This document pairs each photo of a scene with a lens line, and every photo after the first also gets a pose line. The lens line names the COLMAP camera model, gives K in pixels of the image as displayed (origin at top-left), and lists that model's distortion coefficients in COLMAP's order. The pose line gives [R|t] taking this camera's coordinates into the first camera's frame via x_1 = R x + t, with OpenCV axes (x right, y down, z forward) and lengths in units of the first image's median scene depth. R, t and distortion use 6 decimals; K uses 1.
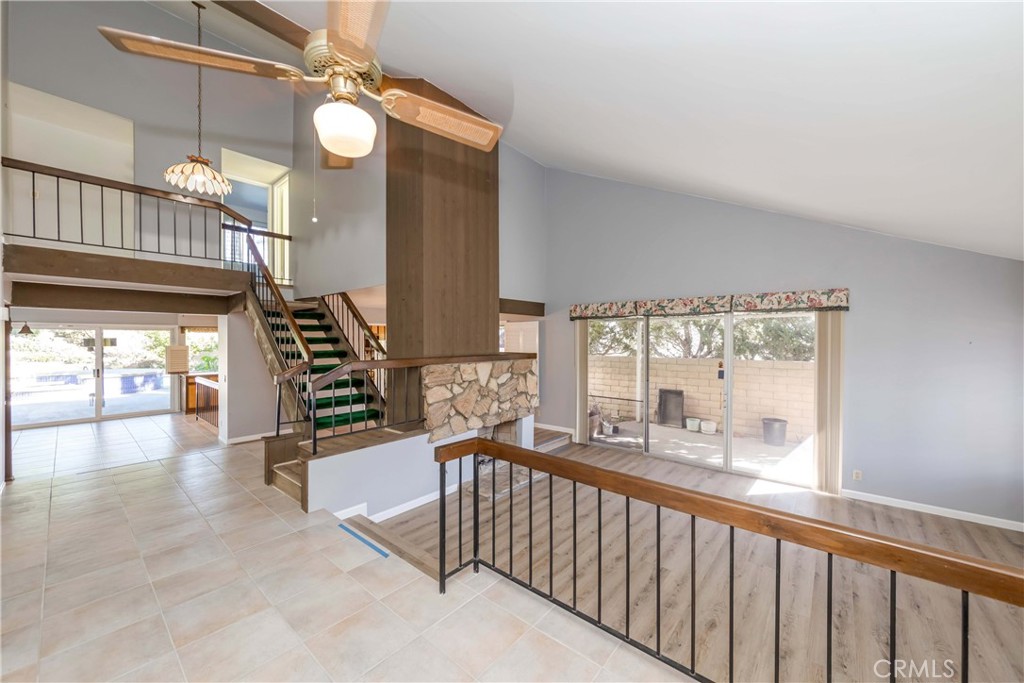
lens RADIAL K [[381.1, 0, 534.3], [0, 381.1, 345.3], [0, 0, 1]] dist [-0.002267, -0.000273]
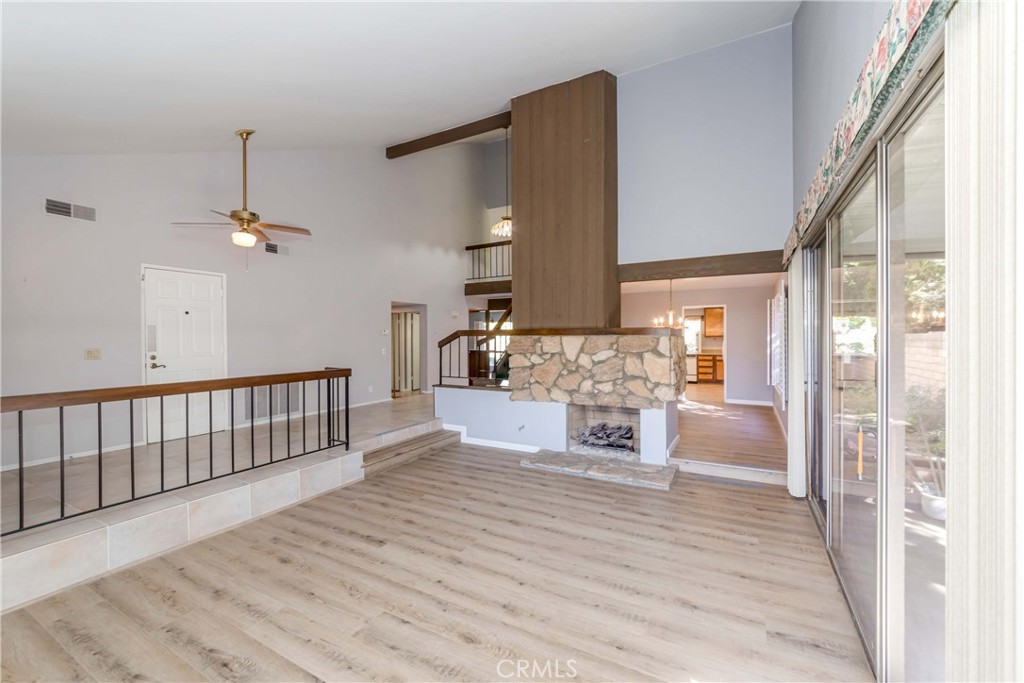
lens RADIAL K [[381.1, 0, 516.8], [0, 381.1, 339.8], [0, 0, 1]] dist [-0.002267, -0.000273]
pose [[0.203890, 0.004349, -0.978984, 0.751745], [-0.006872, 0.999972, 0.003011, 0.050531], [0.978970, 0.006114, 0.203914, 0.642931]]
